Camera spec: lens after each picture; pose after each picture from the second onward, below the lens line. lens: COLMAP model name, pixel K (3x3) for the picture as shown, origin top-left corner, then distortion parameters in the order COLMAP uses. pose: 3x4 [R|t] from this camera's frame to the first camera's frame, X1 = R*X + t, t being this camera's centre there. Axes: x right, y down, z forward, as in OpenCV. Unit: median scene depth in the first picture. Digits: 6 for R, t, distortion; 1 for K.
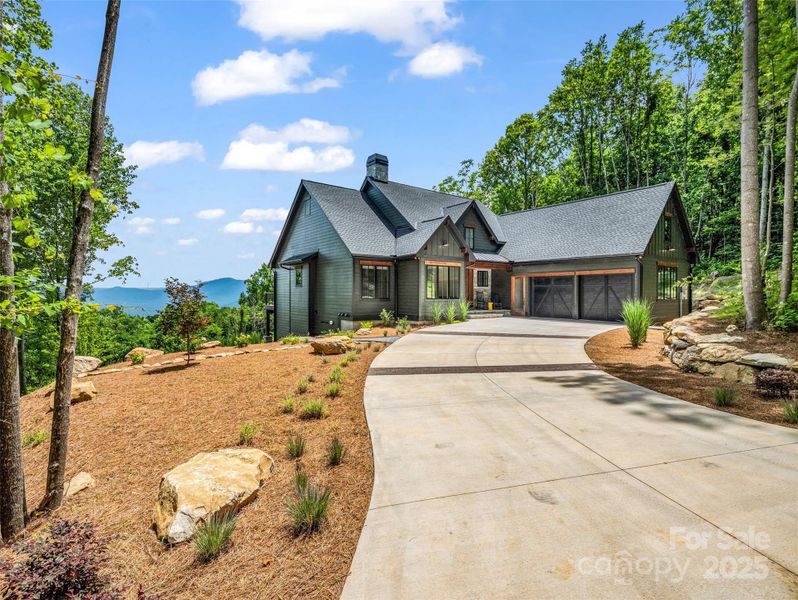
lens RADIAL K [[395.0, 0, 398.5], [0, 395.0, 293.1], [0, 0, 1]] dist [0.002074, 0.000274]
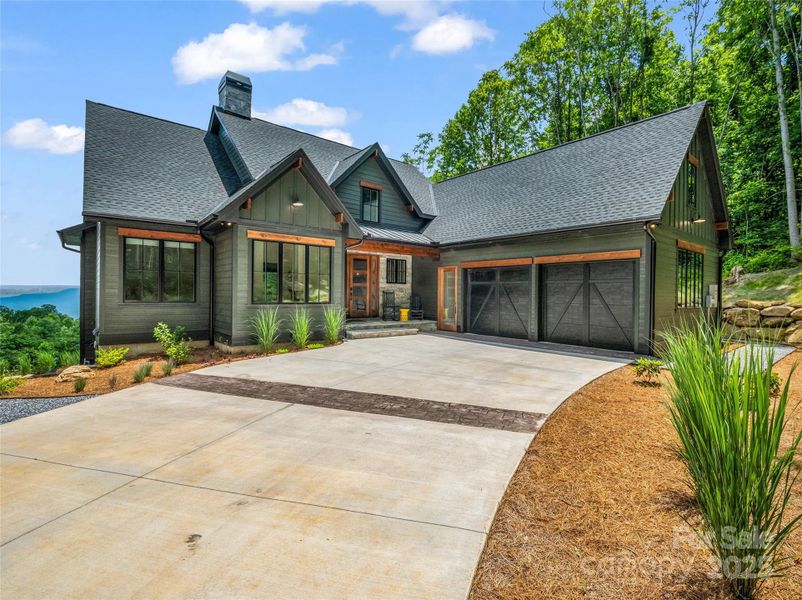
lens RADIAL K [[384.9, 0, 401.0], [0, 384.9, 293.9], [0, 0, 1]] dist [-0.013089, 0.000014]
pose [[0.999420, 0.010480, 0.032409, 0.215940], [-0.010547, 0.999943, 0.001895, -0.001313], [-0.032387, -0.002236, 0.999473, 0.408890]]
